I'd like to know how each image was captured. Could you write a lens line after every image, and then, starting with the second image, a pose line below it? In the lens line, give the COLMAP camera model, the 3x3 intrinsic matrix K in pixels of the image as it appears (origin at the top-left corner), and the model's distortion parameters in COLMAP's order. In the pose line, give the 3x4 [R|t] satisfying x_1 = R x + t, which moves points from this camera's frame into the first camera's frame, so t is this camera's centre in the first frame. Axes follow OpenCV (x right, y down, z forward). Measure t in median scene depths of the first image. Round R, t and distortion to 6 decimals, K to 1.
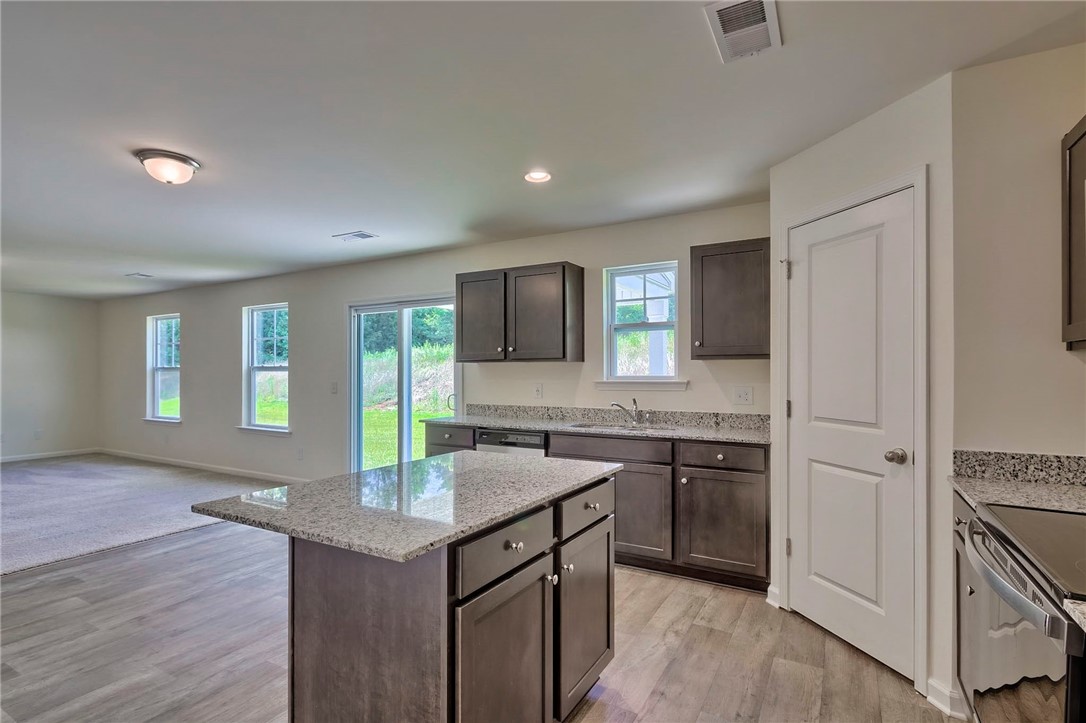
lens RADIAL K [[532.7, 0, 532.4], [0, 532.7, 366.8], [0, 0, 1]] dist [0.009001, -0.006067]
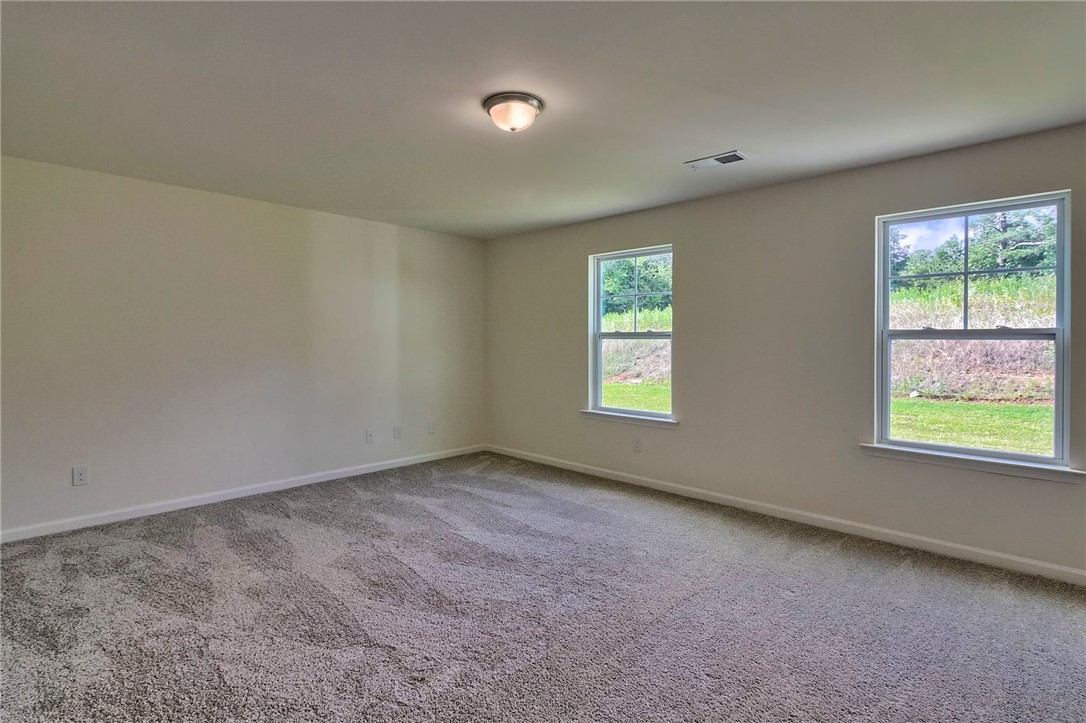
lens RADIAL K [[532.7, 0, 569.5], [0, 532.7, 344.2], [0, 0, 1]] dist [0.009001, -0.006067]
pose [[0.978799, 0.006187, -0.204728, -1.259819], [-0.002563, 0.999835, 0.017964, 0.007469], [0.204806, -0.017059, 0.978654, 0.730260]]
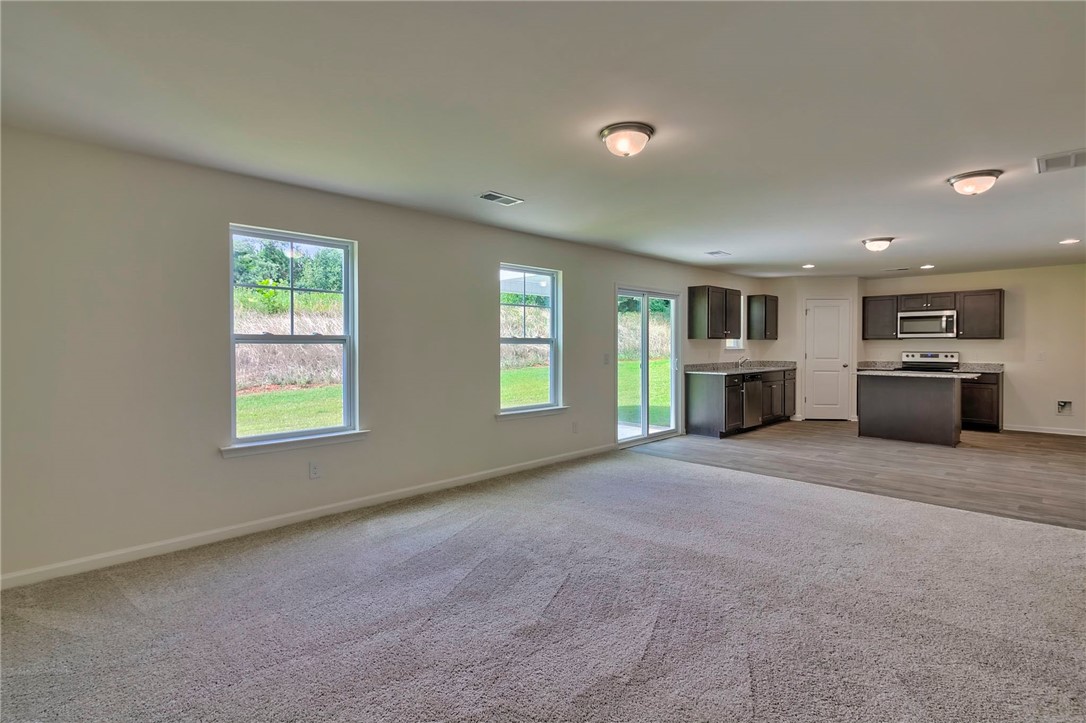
lens RADIAL K [[532.7, 0, 519.4], [0, 532.7, 353.7], [0, 0, 1]] dist [0.009001, -0.006067]
pose [[0.268715, -0.015654, 0.963093, -1.979019], [-0.008936, 0.999784, 0.018744, 0.012510], [-0.963178, -0.013643, 0.268517, 1.160870]]
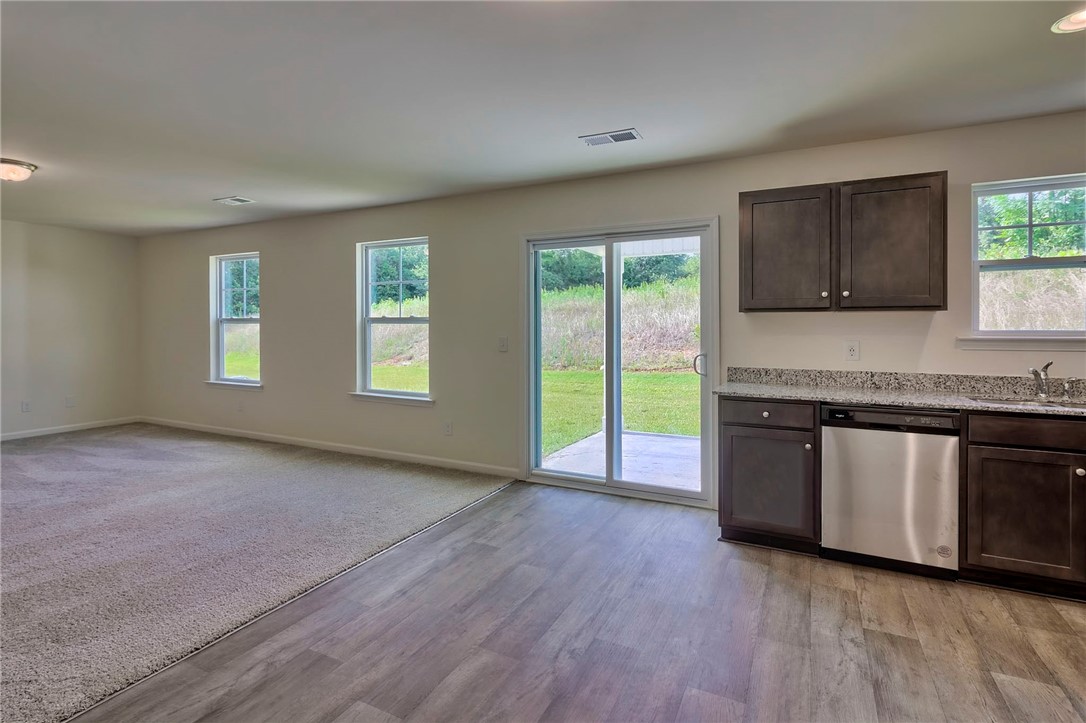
lens RADIAL K [[532.7, 0, 532.4], [0, 532.7, 331.0], [0, 0, 1]] dist [0.009001, -0.006067]
pose [[0.998523, 0.000895, 0.054330, -0.486965], [-0.002041, 0.999776, 0.021043, 0.002984], [-0.054299, -0.021123, 0.998301, 0.282841]]
